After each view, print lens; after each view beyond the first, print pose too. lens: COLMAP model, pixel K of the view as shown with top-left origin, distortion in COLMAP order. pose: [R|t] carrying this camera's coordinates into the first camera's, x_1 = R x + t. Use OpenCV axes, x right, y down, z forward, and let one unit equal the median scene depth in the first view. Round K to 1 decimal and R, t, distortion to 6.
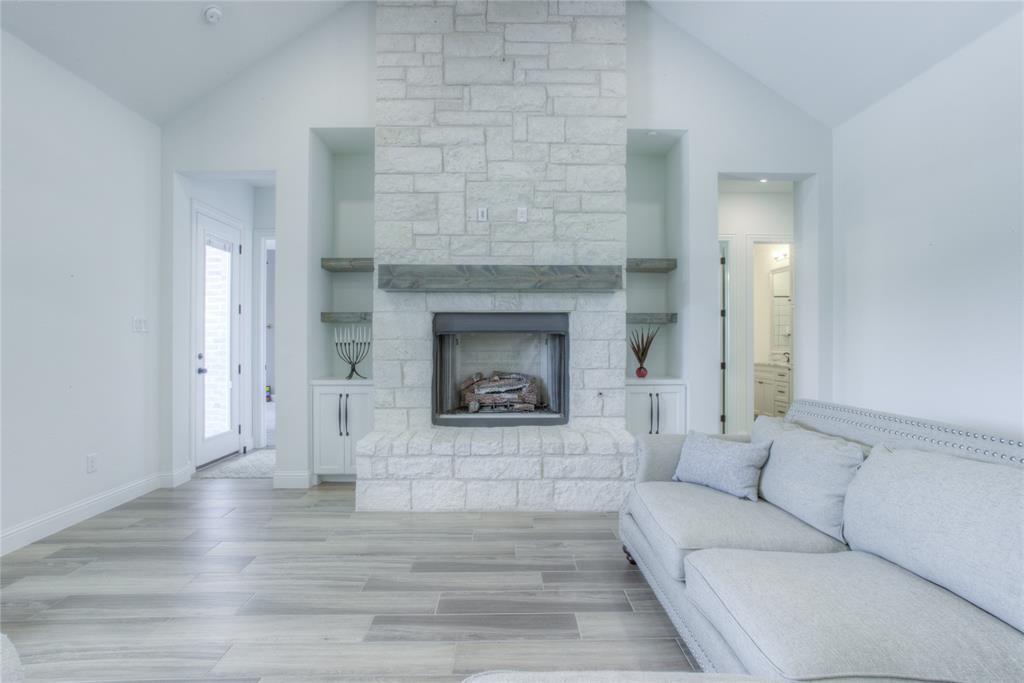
lens RADIAL K [[491.2, 0, 510.2], [0, 491.2, 337.4], [0, 0, 1]] dist [-0.057526, 0.035692]
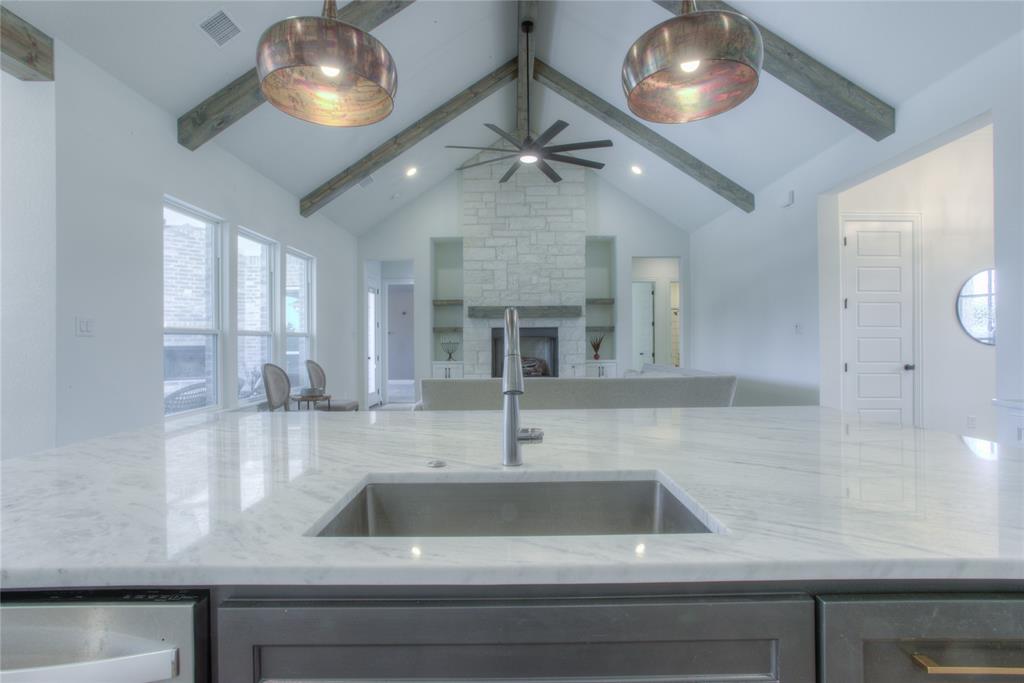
lens RADIAL K [[491.2, 0, 510.2], [0, 491.2, 337.4], [0, 0, 1]] dist [-0.057526, 0.035692]
pose [[0.999711, -0.008164, -0.022605, -0.034076], [0.008177, 0.999966, 0.000501, -0.010853], [0.022600, -0.000686, 0.999744, -1.078277]]
